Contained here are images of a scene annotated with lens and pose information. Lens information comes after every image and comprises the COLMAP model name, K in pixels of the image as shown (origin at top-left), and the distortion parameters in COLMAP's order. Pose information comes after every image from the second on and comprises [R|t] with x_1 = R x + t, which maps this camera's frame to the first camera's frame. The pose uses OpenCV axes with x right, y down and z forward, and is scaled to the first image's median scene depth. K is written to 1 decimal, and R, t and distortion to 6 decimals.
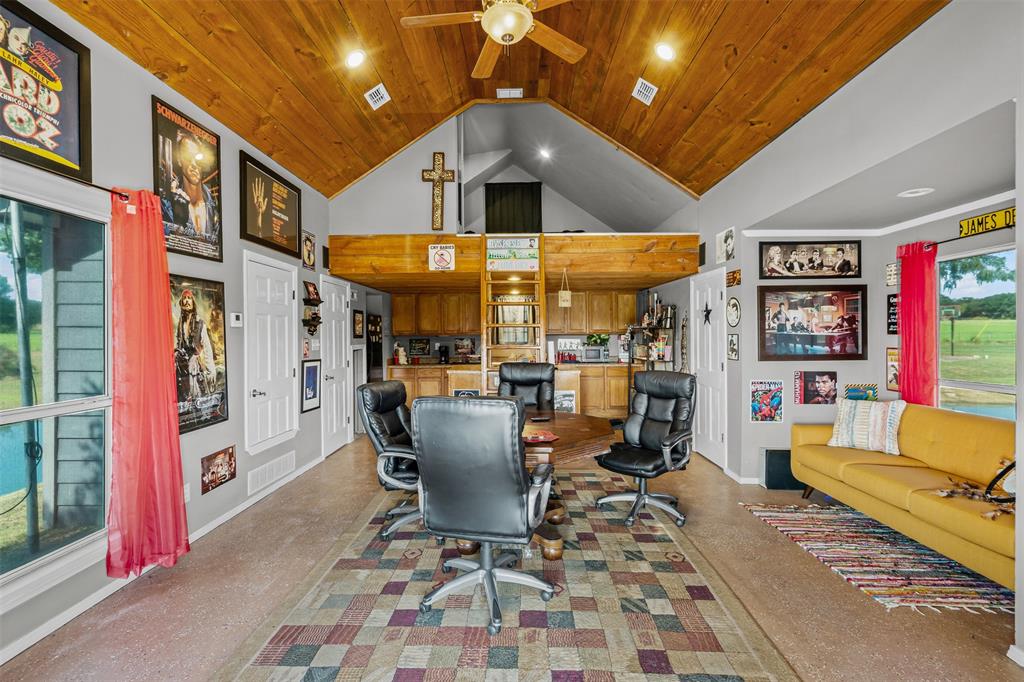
lens RADIAL K [[473.9, 0, 508.5], [0, 473.9, 338.9], [0, 0, 1]] dist [-0.006322, 0.002507]
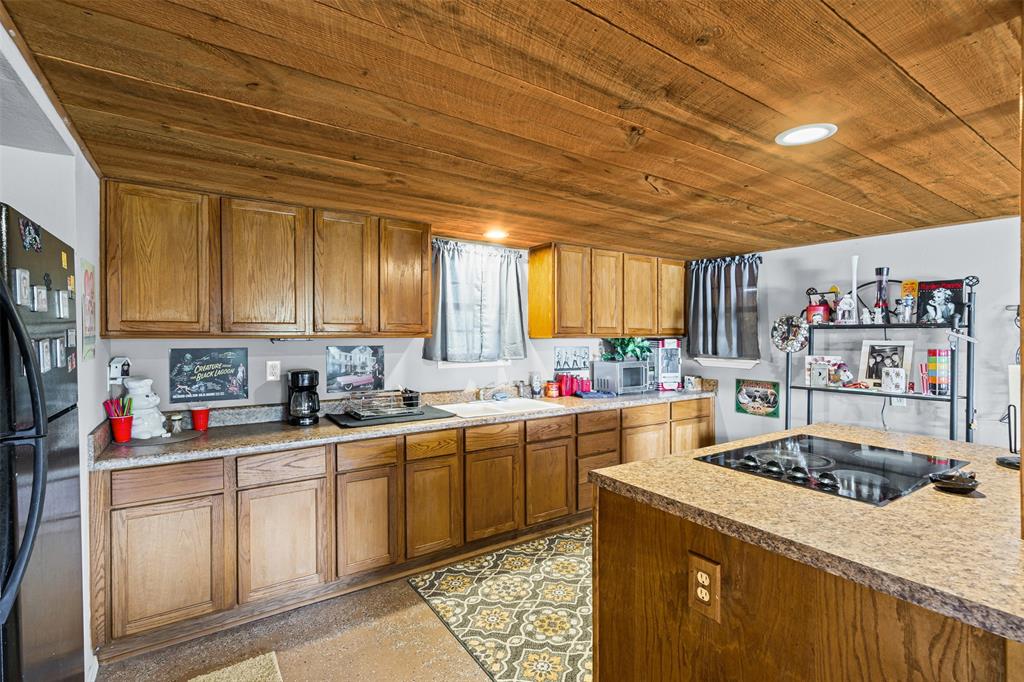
lens RADIAL K [[473.9, 0, 514.9], [0, 473.9, 340.5], [0, 0, 1]] dist [-0.006322, 0.002507]
pose [[0.814168, 0.004683, 0.580610, -0.209264], [-0.001954, 0.999984, -0.005325, -0.003696], [-0.580626, 0.003201, 0.814164, 0.645866]]
